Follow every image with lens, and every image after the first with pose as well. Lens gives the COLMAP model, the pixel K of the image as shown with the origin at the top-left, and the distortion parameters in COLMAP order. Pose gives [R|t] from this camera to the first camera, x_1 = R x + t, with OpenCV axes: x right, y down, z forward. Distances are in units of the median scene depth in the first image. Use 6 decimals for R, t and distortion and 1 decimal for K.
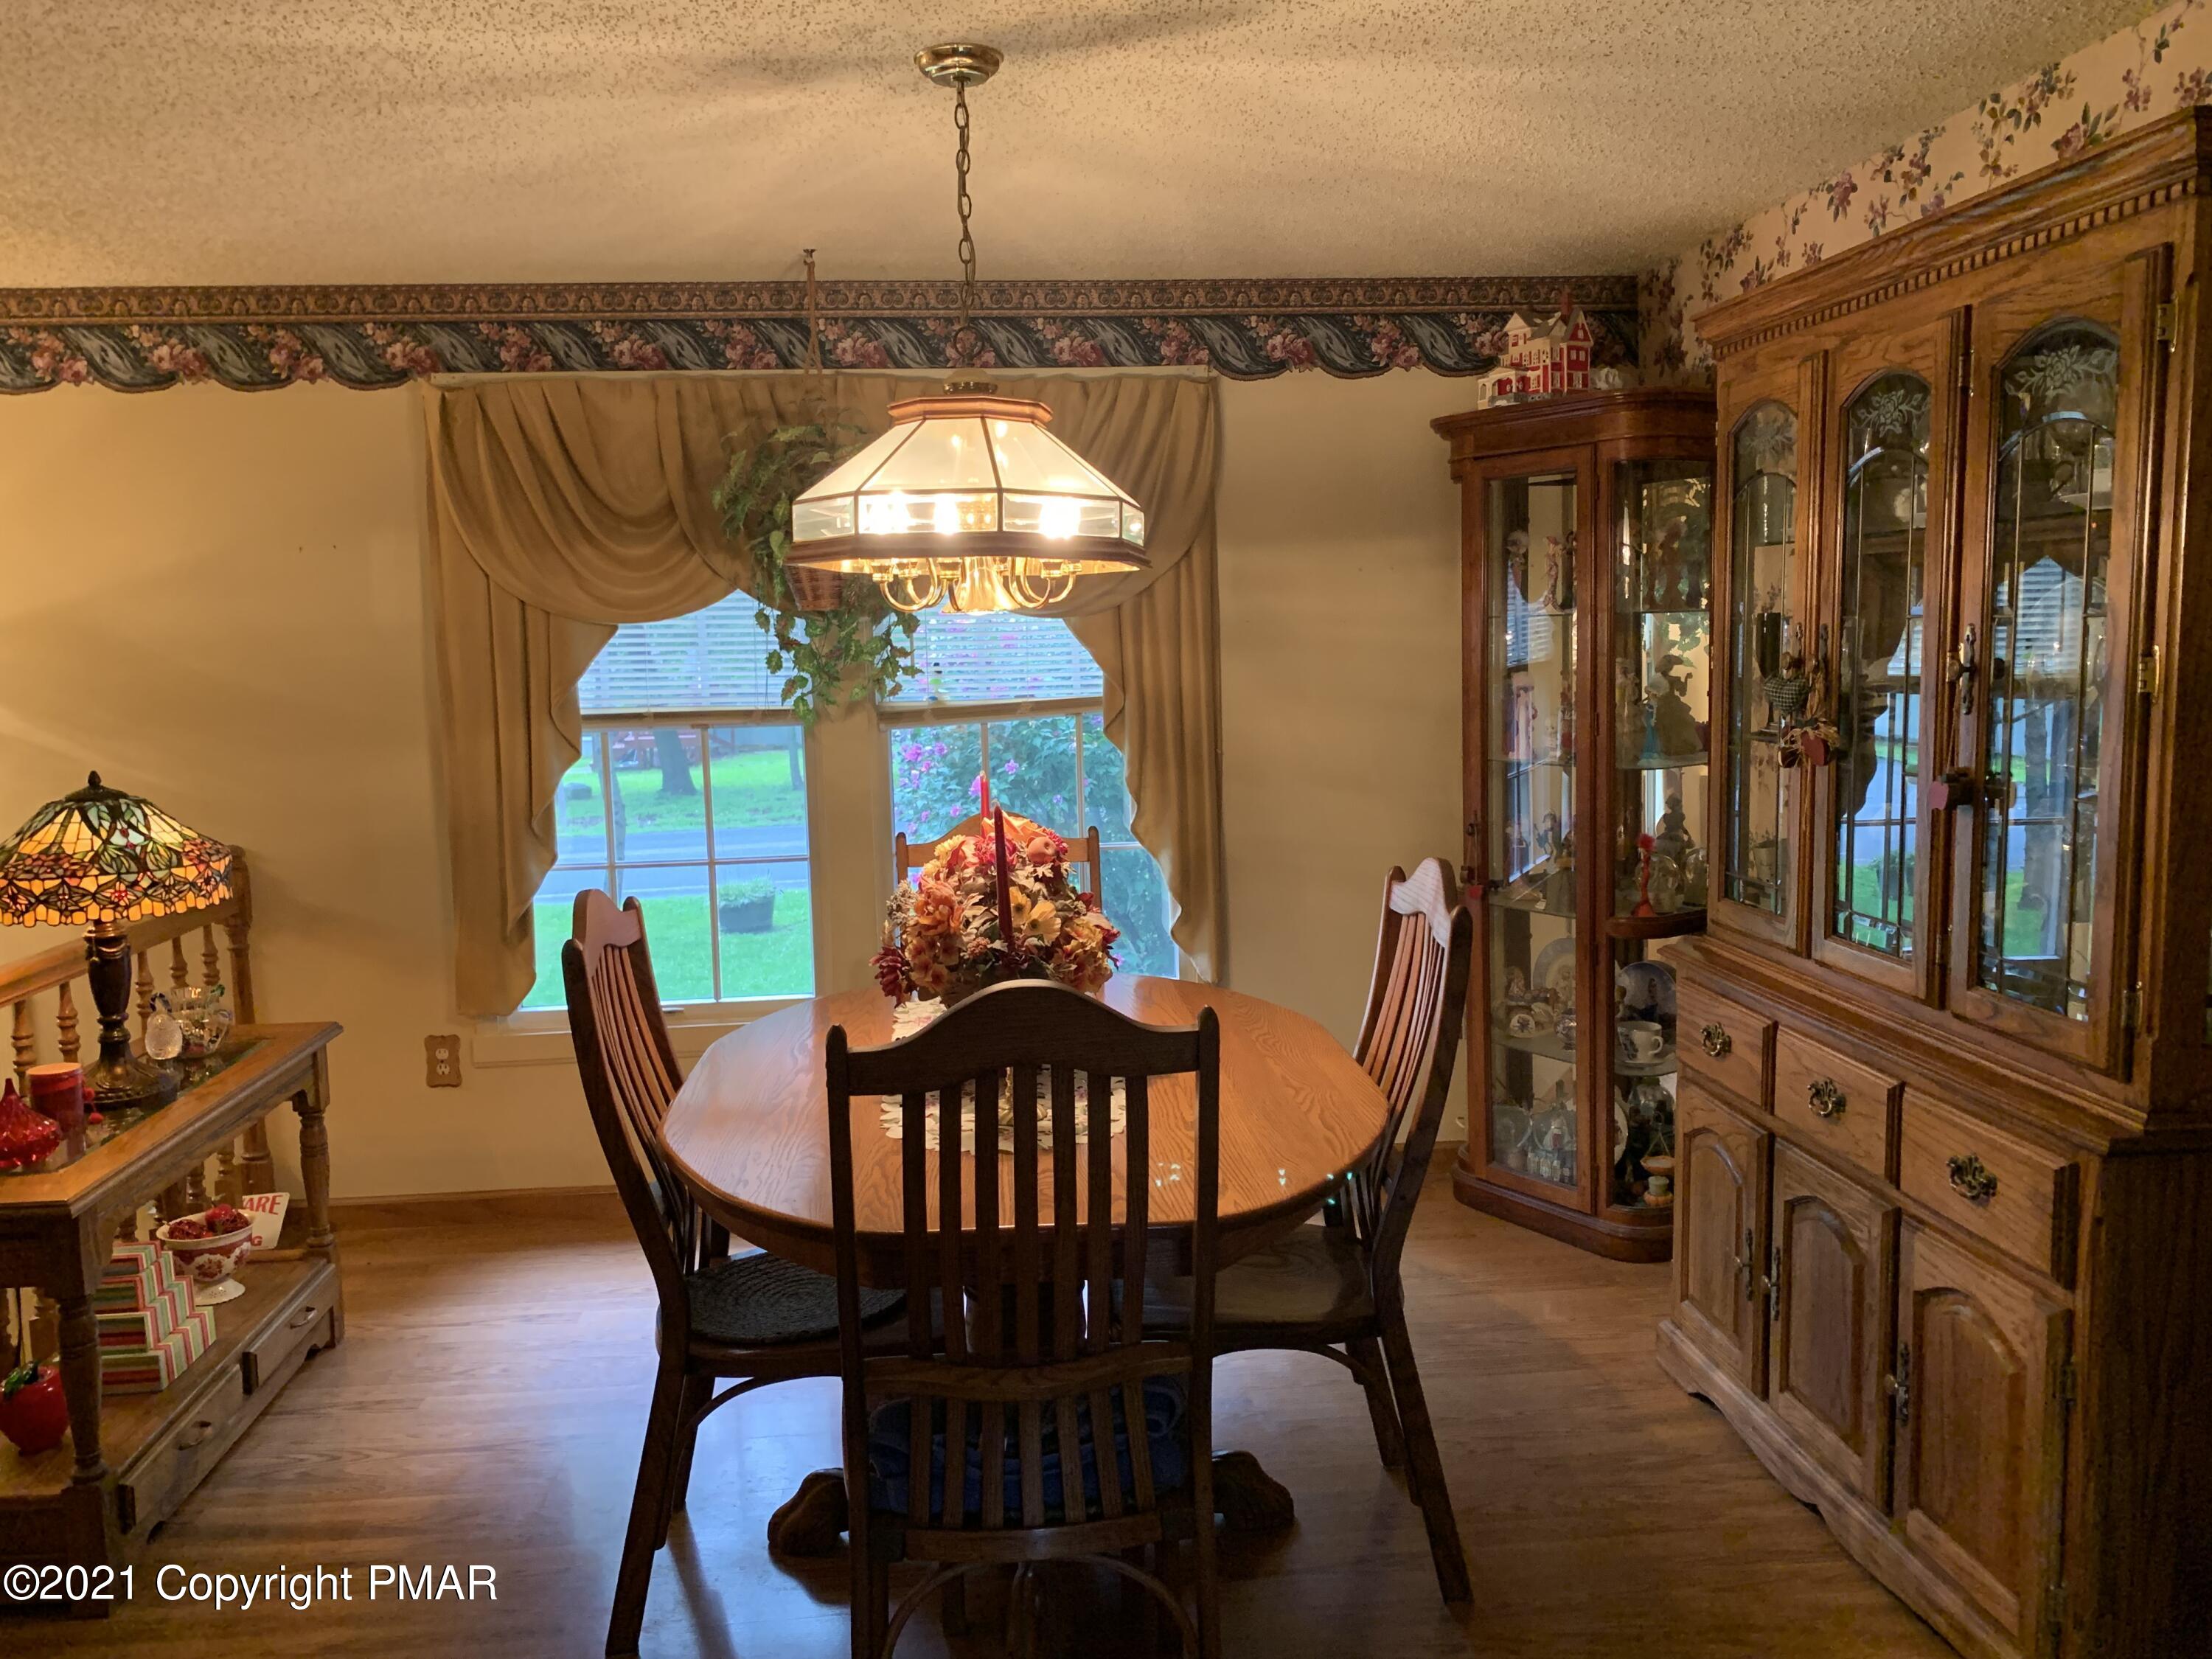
lens RADIAL K [[1682.7, 0, 1092.9], [0, 1682.7, 823.9], [0, 0, 1]] dist [0.015327, -0.008193]
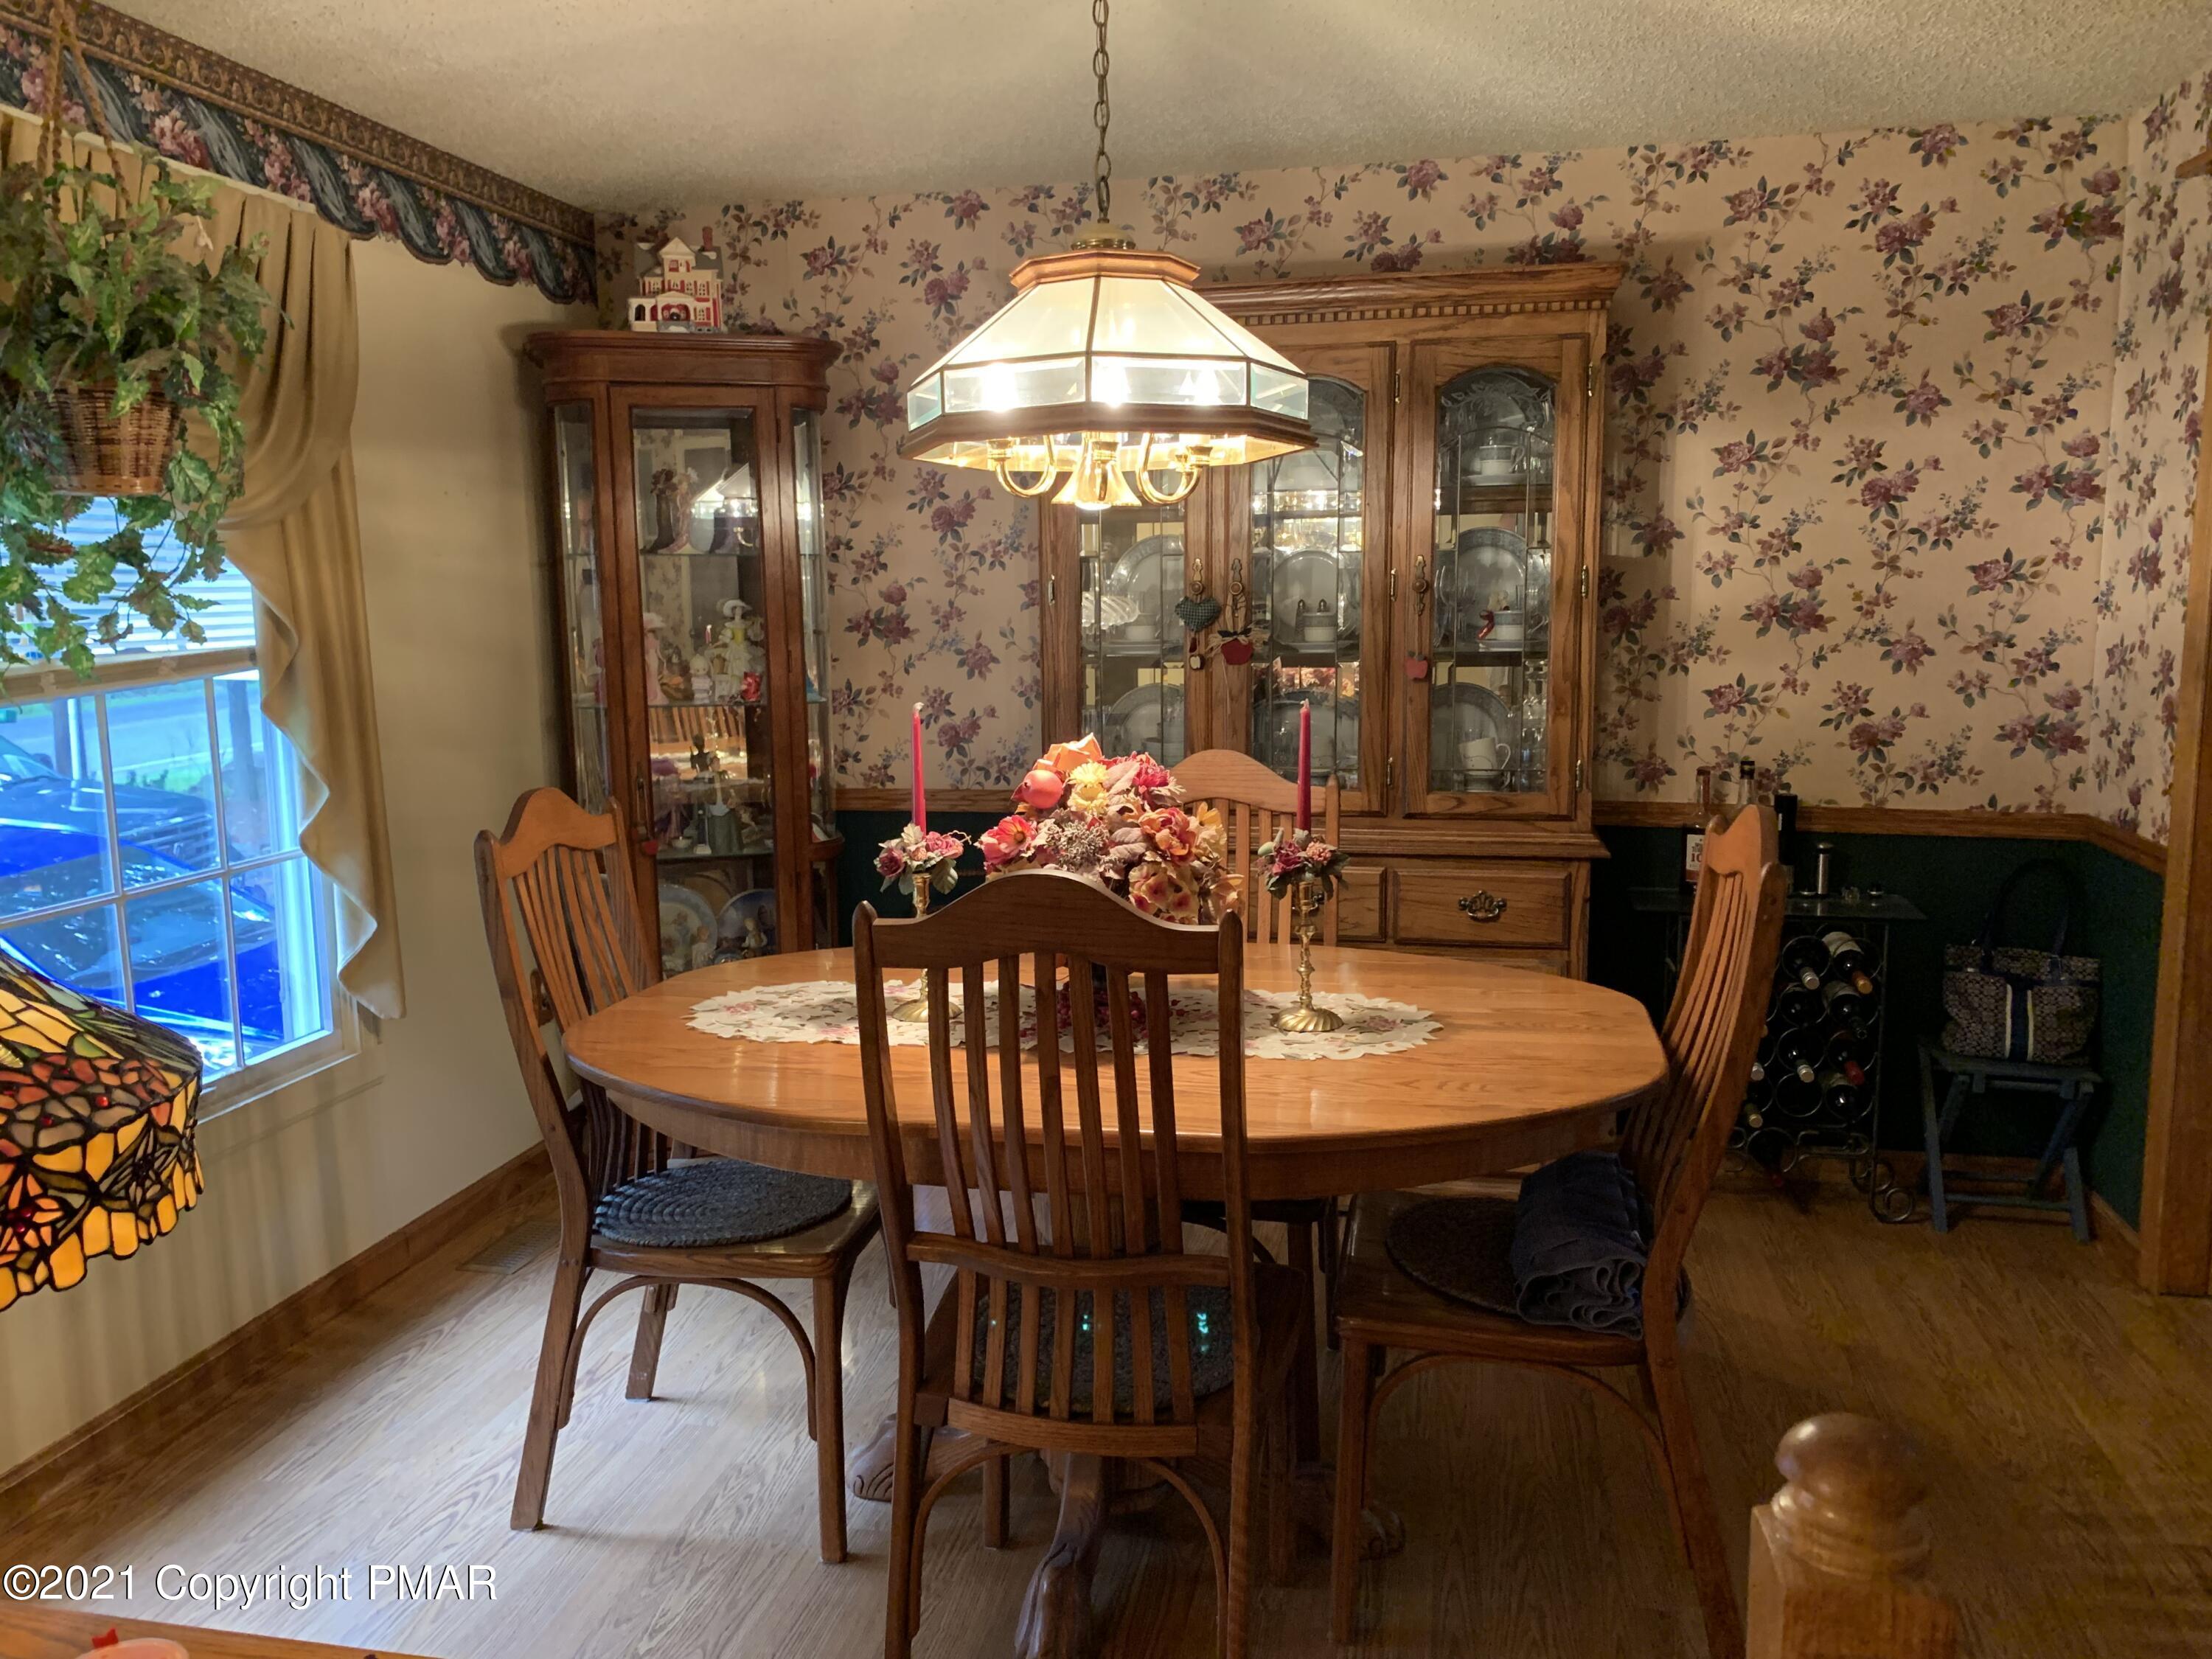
lens RADIAL K [[1682.7, 0, 1098.0], [0, 1682.7, 830.0], [0, 0, 1]] dist [0.015327, -0.008193]
pose [[0.294891, -0.118549, 0.948149, -0.847069], [0.118944, 0.989110, 0.086677, -0.030992], [-0.948099, 0.087216, 0.305780, 0.680097]]
